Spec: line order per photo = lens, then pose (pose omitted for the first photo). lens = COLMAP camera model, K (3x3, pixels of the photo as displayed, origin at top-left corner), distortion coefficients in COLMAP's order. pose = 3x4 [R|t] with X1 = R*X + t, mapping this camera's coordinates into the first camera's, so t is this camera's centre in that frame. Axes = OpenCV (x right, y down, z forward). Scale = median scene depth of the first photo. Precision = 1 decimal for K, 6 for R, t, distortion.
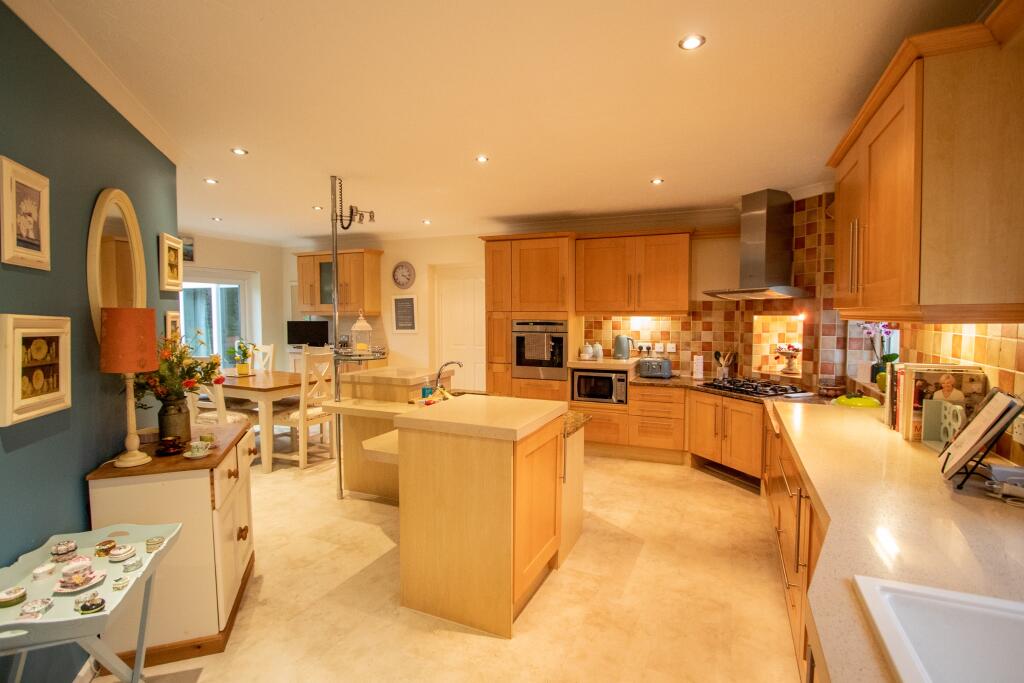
lens RADIAL K [[496.0, 0, 516.7], [0, 496.0, 340.6], [0, 0, 1]] dist [-0.027929, 0.000054]
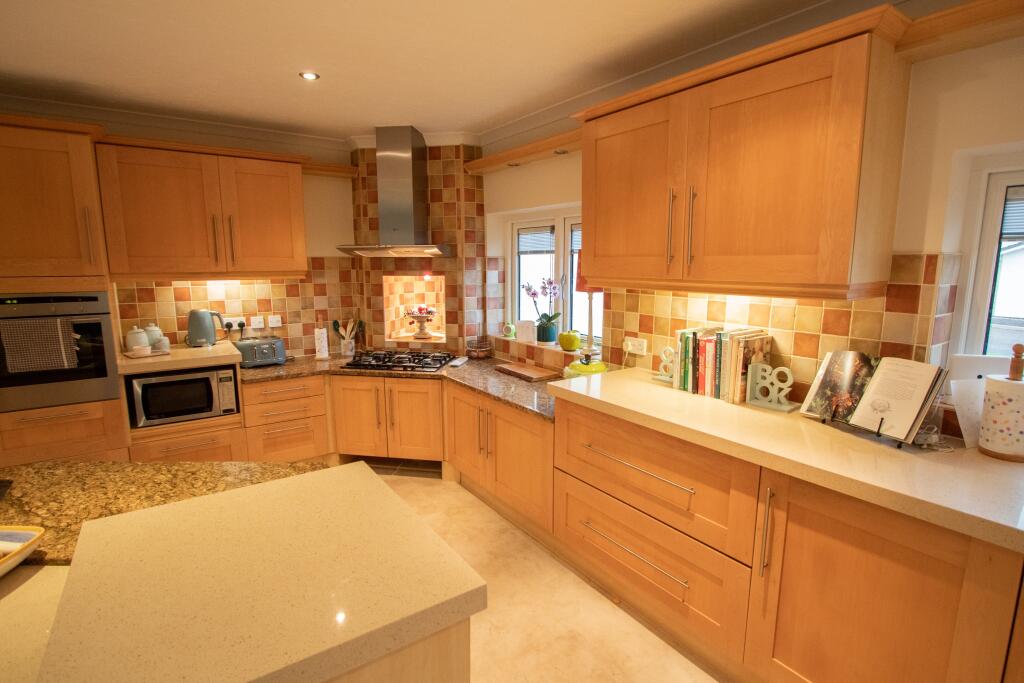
lens RADIAL K [[496.0, 0, 513.6], [0, 496.0, 341.8], [0, 0, 1]] dist [-0.027929, 0.000054]
pose [[0.507604, -0.133923, 0.851119, -0.147242], [0.043056, 0.990554, 0.130185, -0.038875], [-0.860514, -0.029437, 0.508575, 0.357711]]
